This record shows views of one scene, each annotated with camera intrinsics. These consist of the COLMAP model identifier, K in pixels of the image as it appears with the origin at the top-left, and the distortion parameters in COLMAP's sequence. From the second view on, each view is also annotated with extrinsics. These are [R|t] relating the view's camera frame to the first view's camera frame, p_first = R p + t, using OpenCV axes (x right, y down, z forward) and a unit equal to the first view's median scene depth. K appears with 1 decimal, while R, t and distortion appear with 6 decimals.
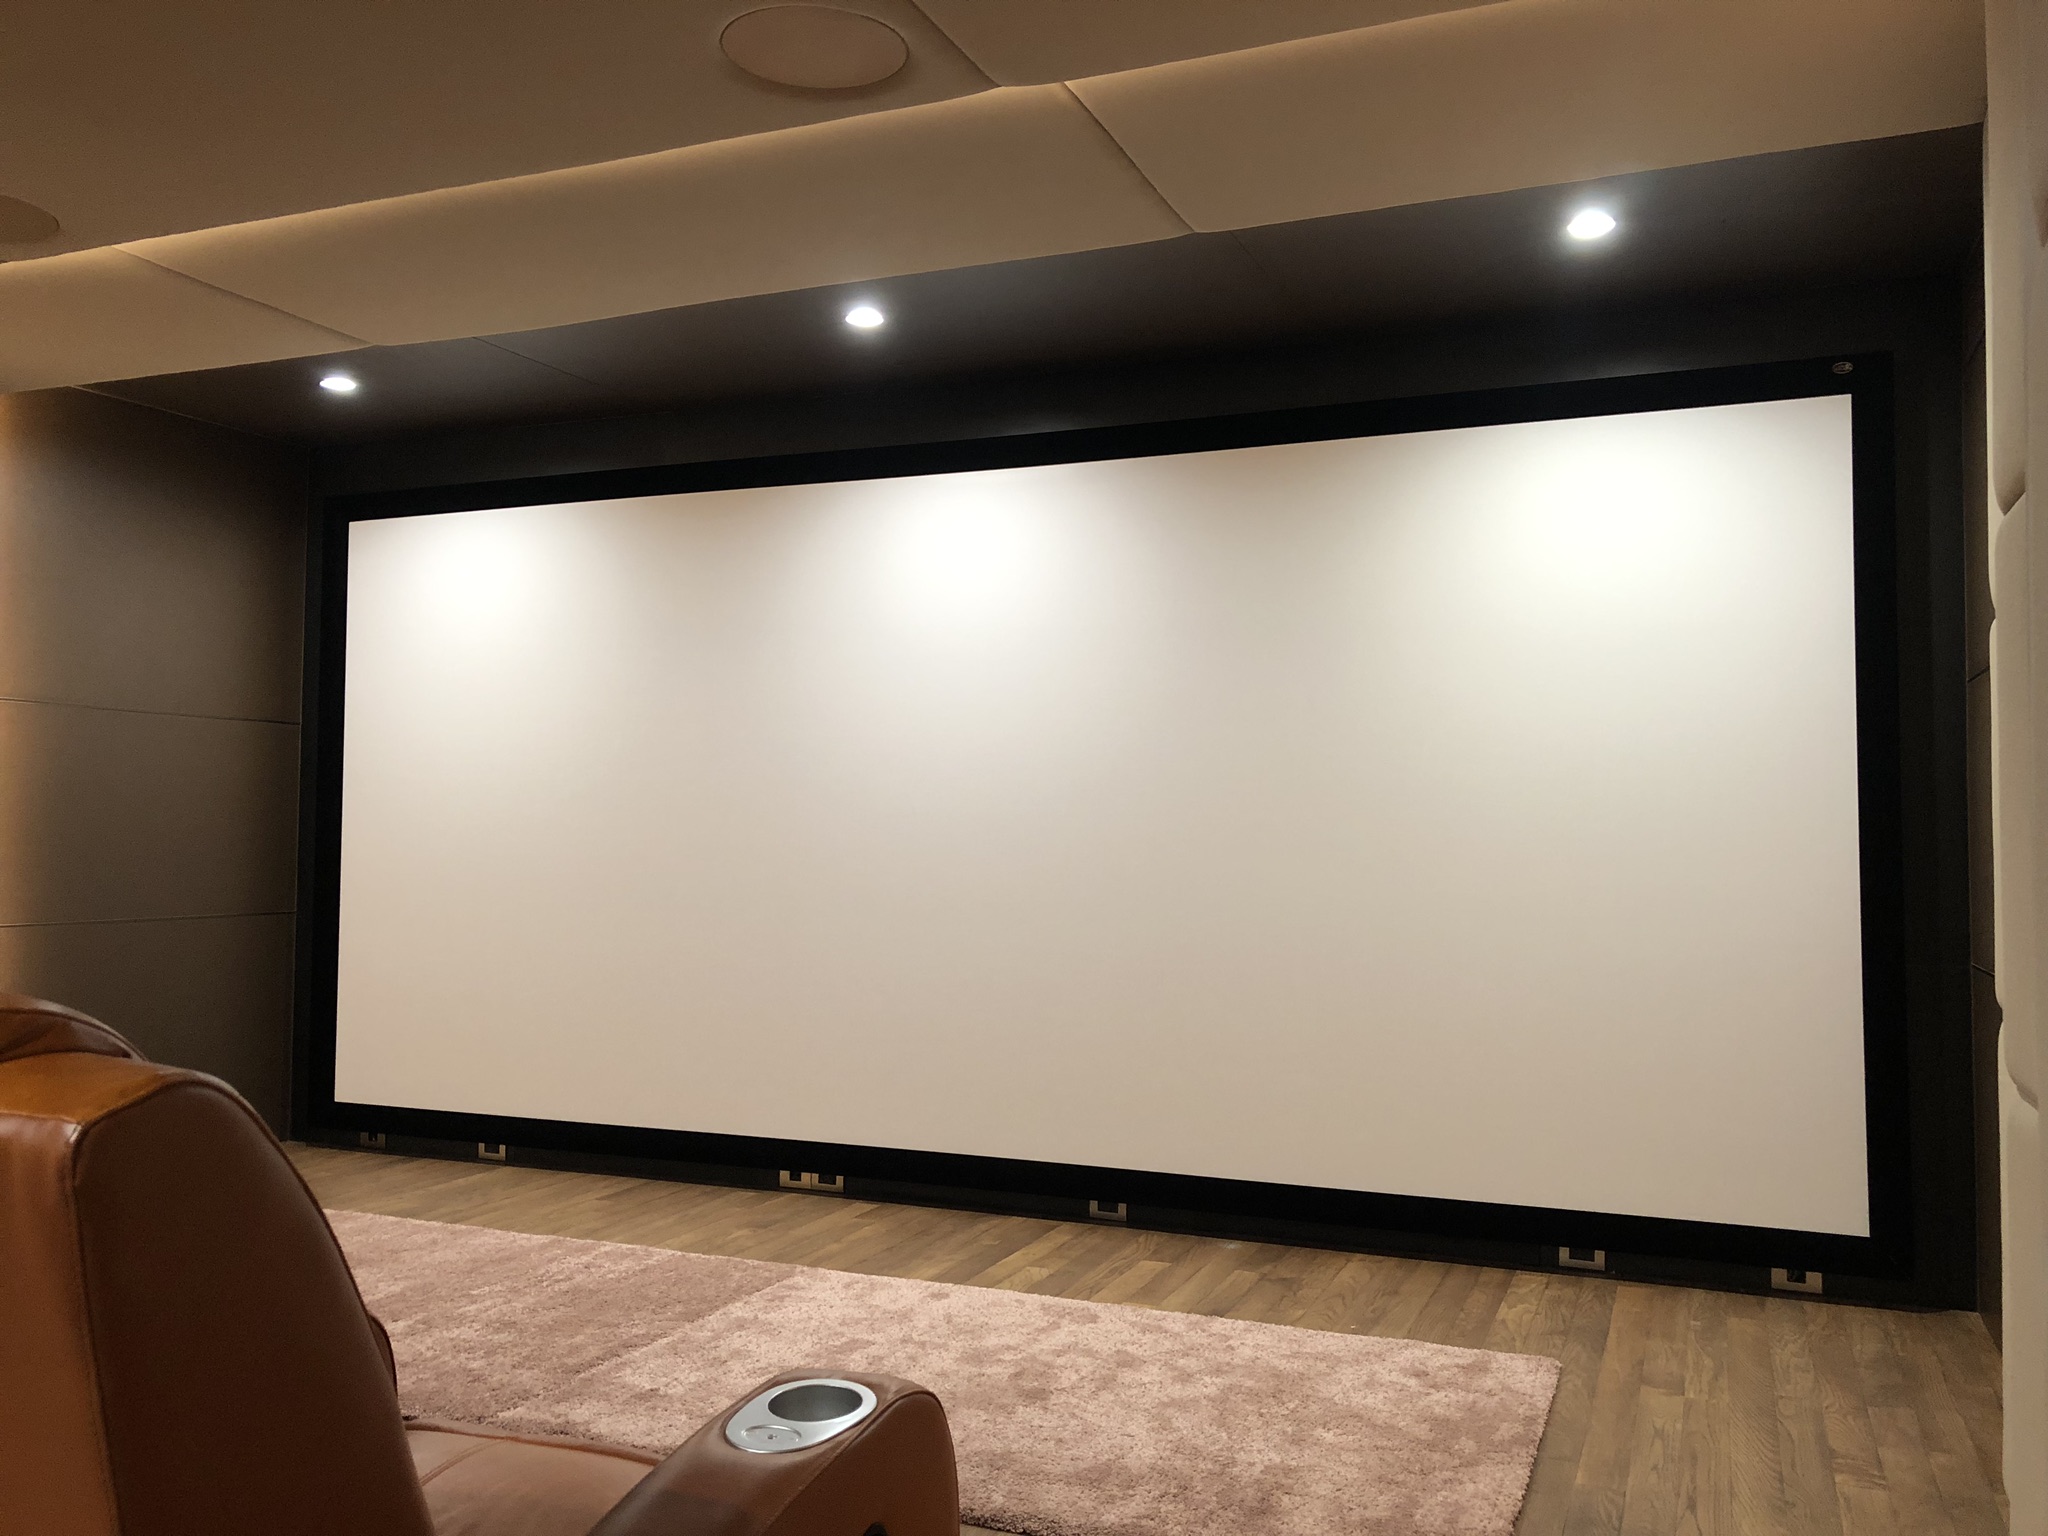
lens RADIAL K [[1683.5, 0, 1040.9], [0, 1683.5, 798.6], [0, 0, 1]] dist [0.036363, -0.033229]
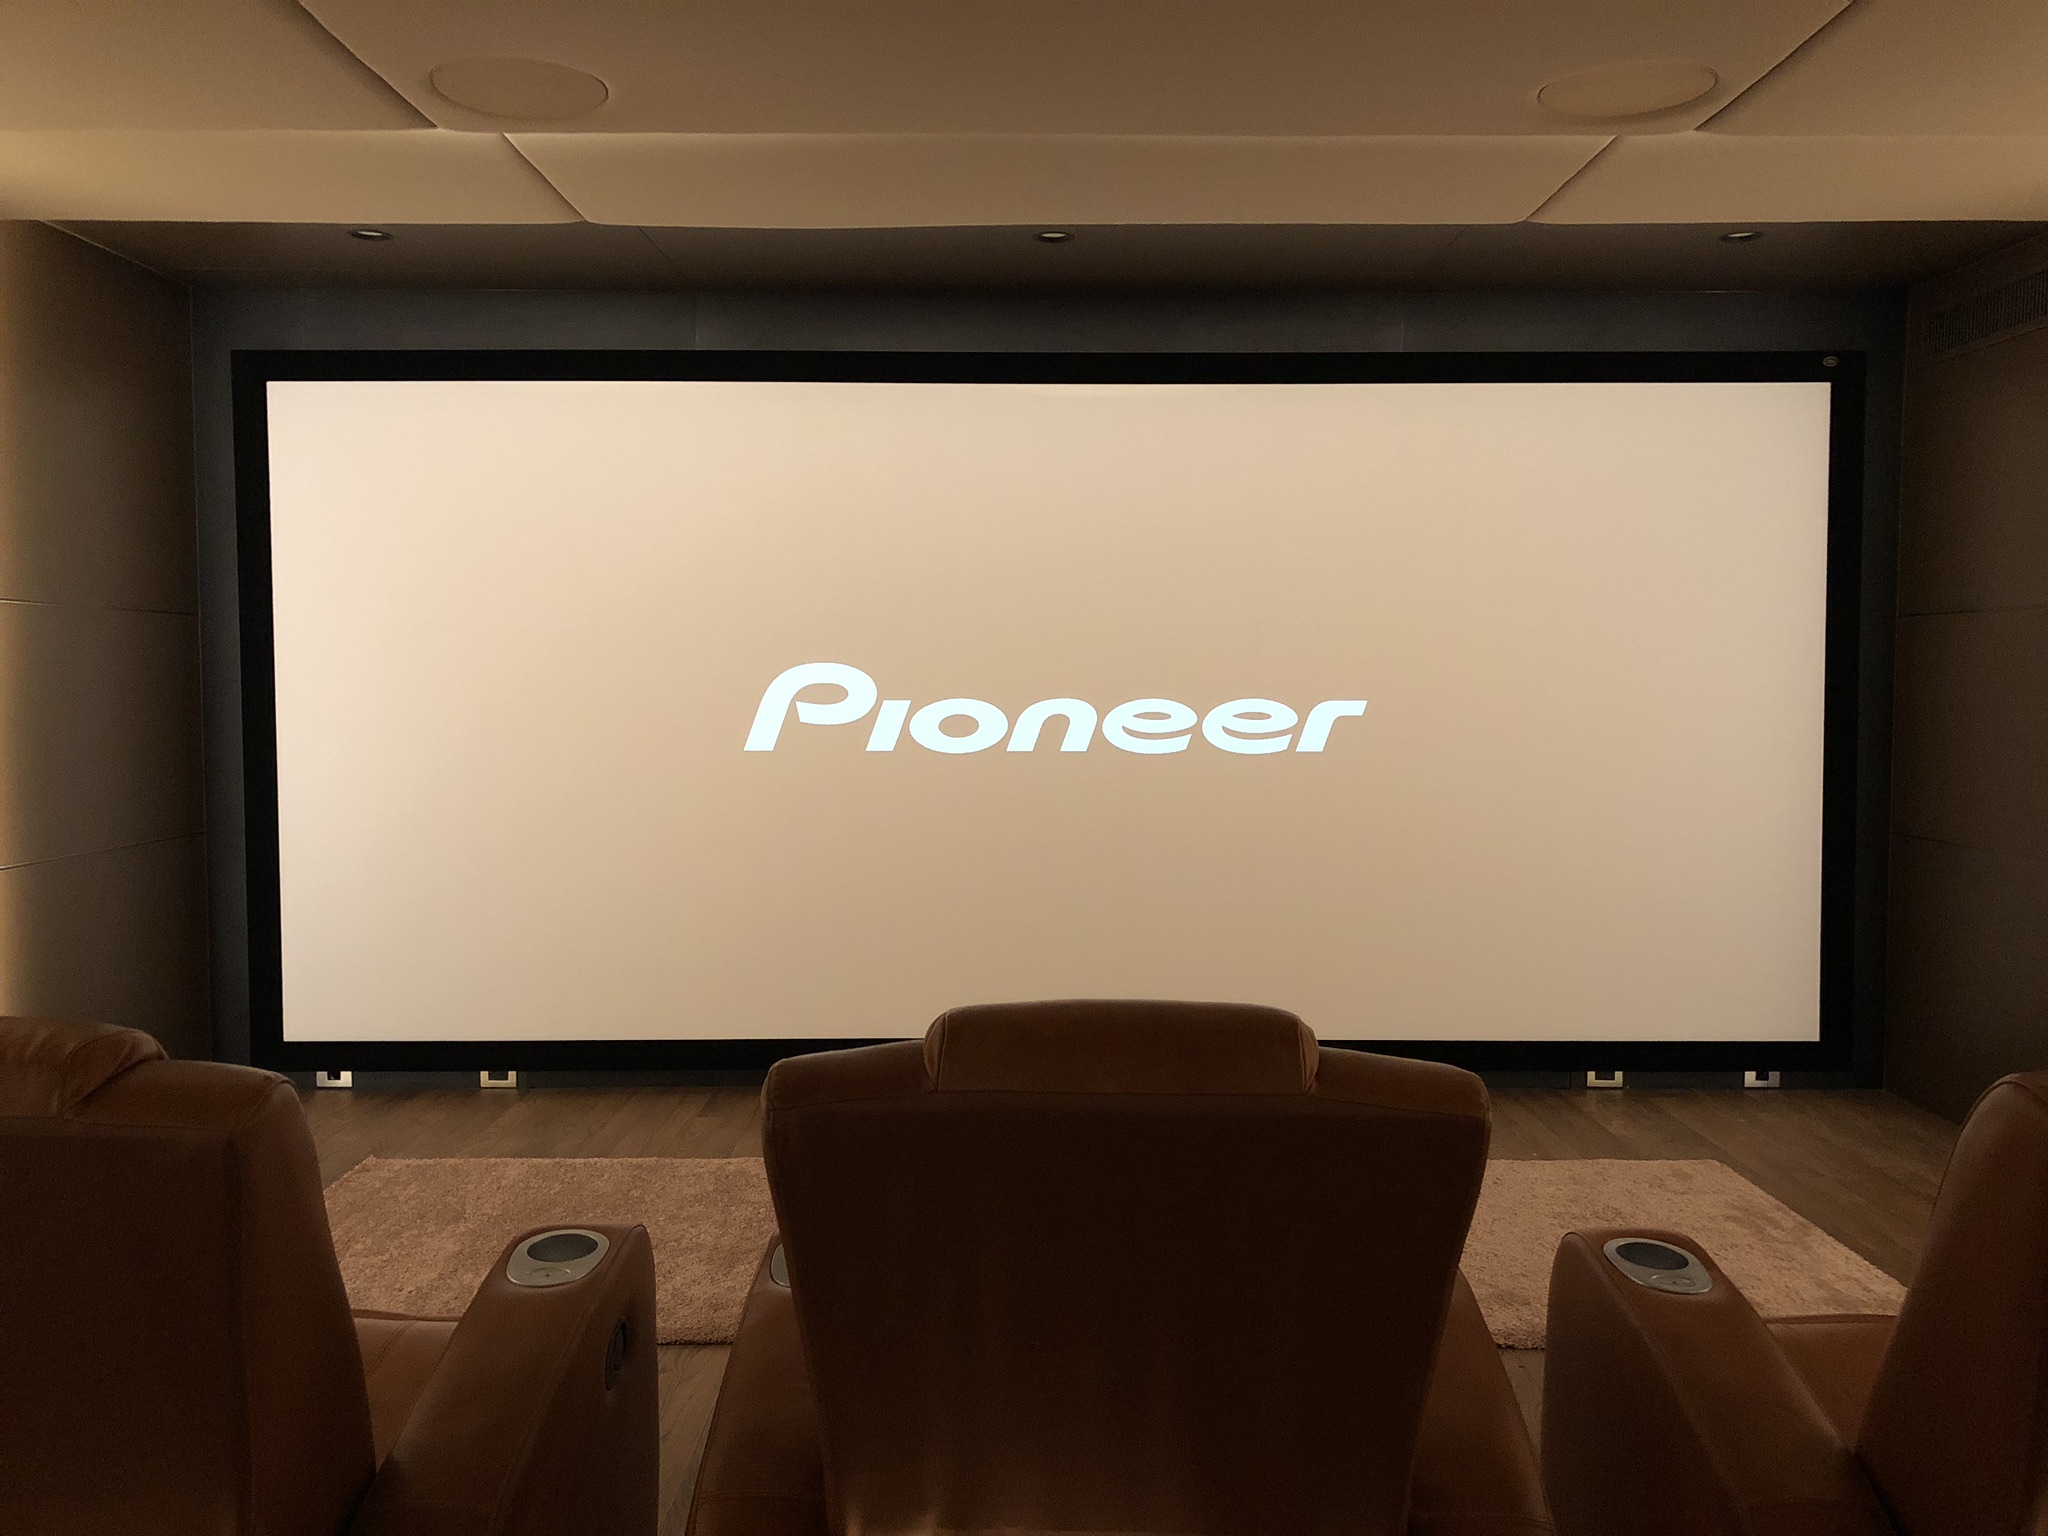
lens RADIAL K [[1683.5, 0, 1034.9], [0, 1683.5, 769.6], [0, 0, 1]] dist [0.036363, -0.033229]
pose [[0.921870, -0.027013, 0.386556, -0.590741], [-0.002416, 0.997147, 0.075443, -0.048229], [-0.387491, -0.070483, 0.919175, 0.054819]]
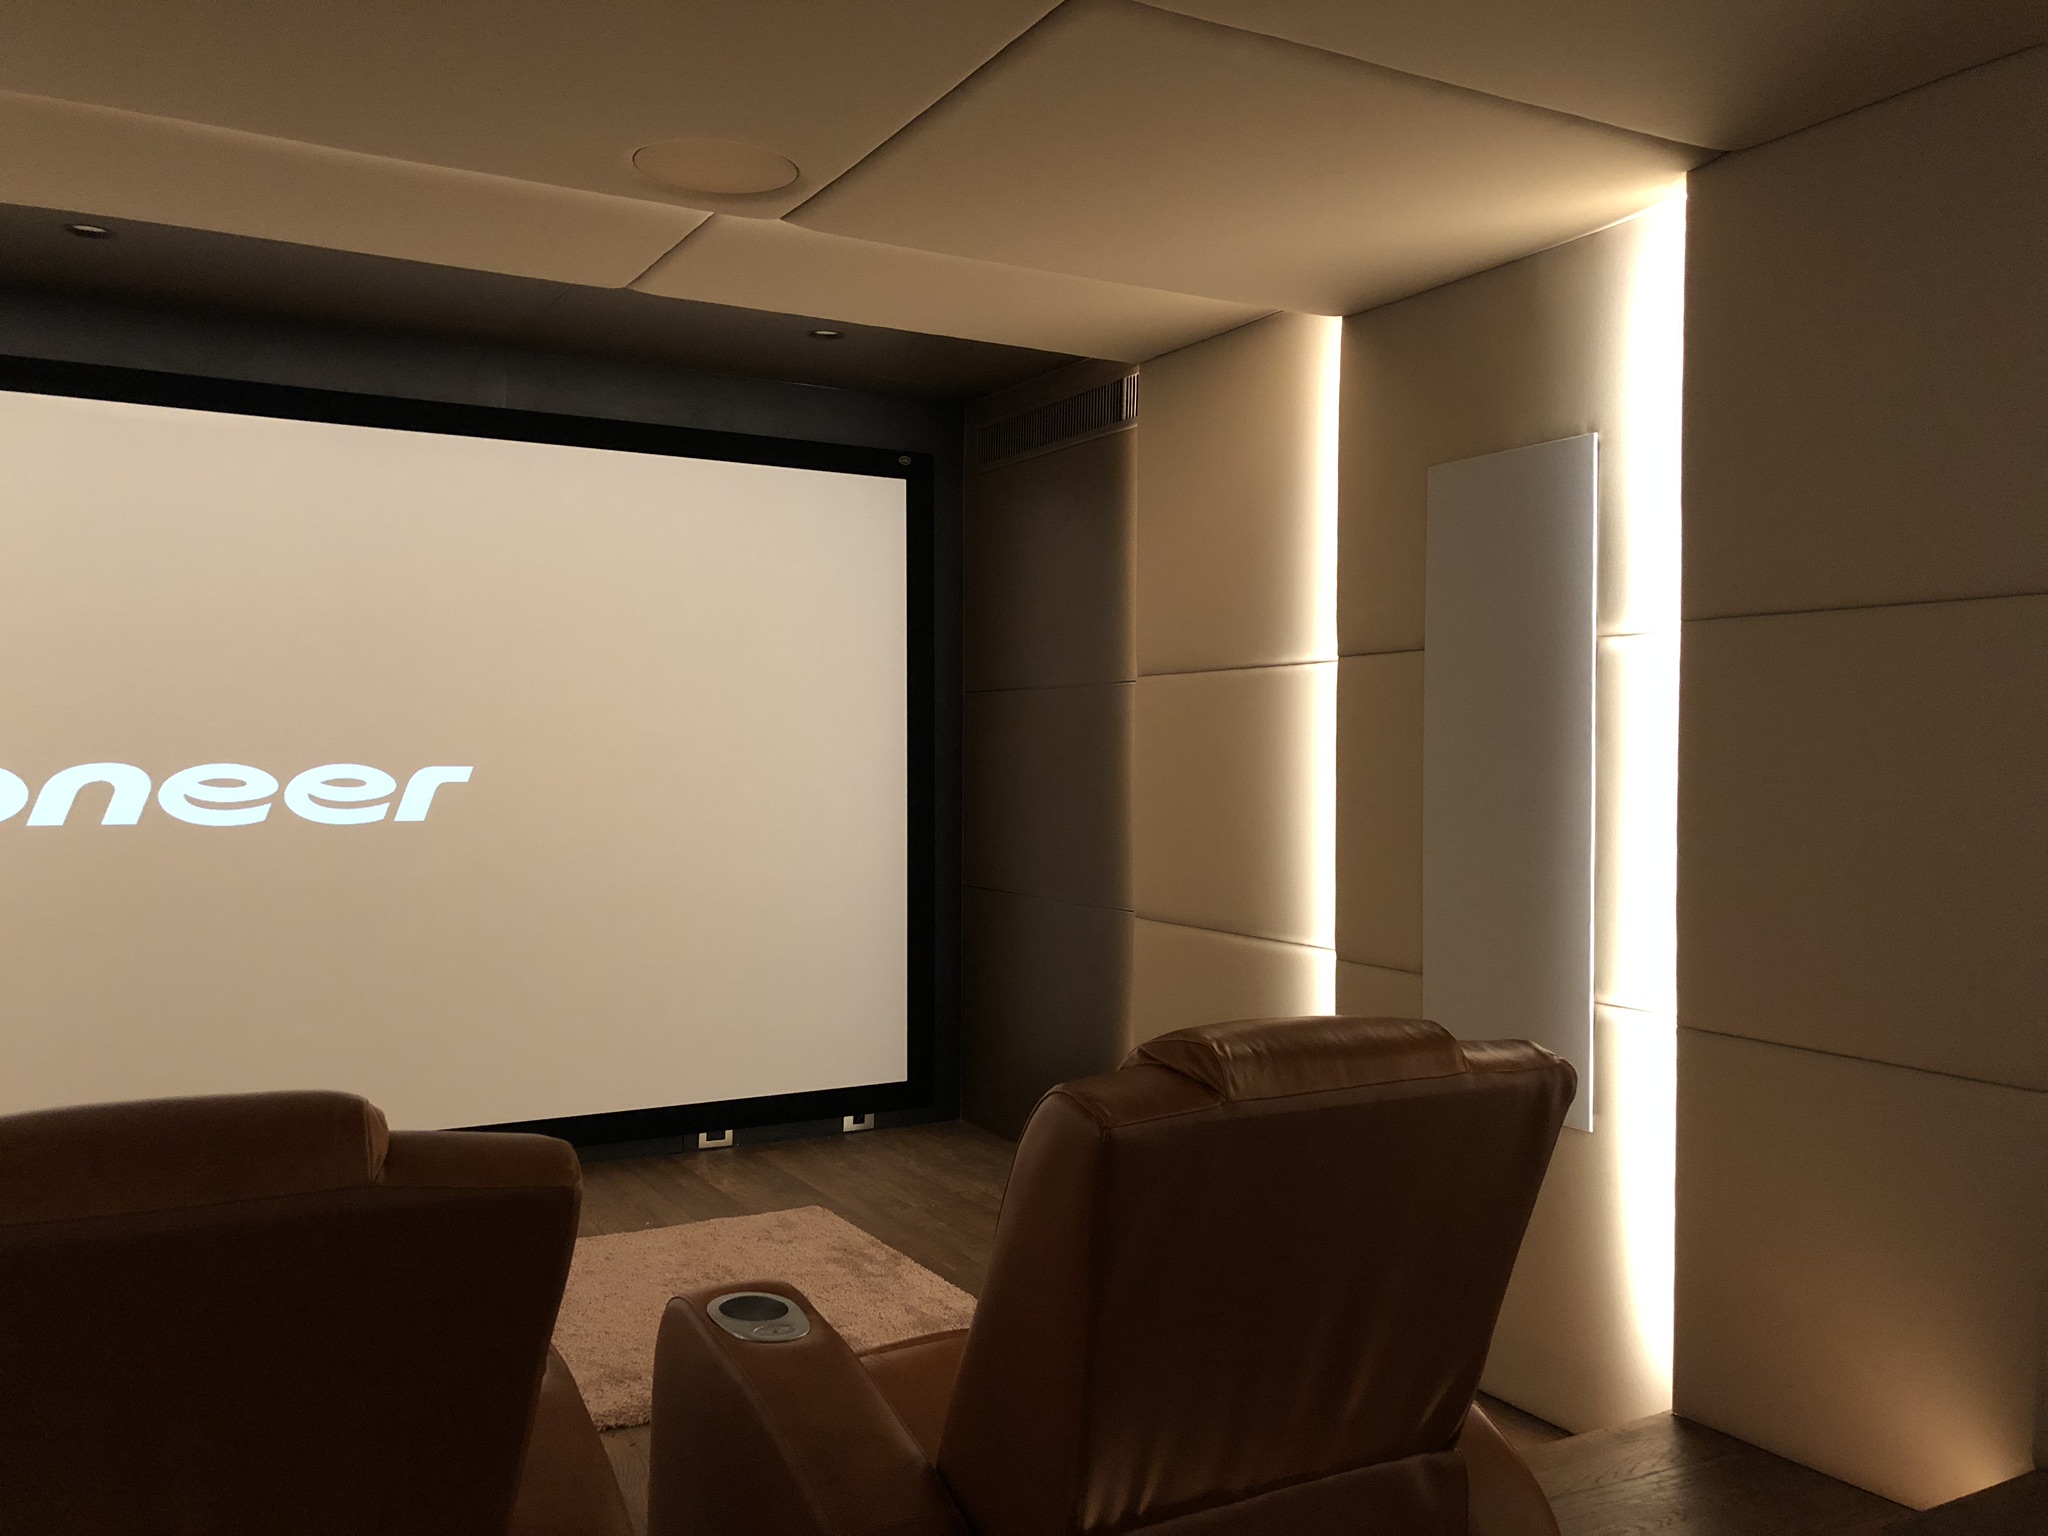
lens RADIAL K [[1683.5, 0, 1036.1], [0, 1683.5, 761.5], [0, 0, 1]] dist [0.036363, -0.033229]
pose [[0.614426, -0.005334, 0.788956, -0.574707], [-0.018762, 0.999596, 0.021369, -0.041170], [-0.788751, -0.027933, 0.614078, 0.066178]]
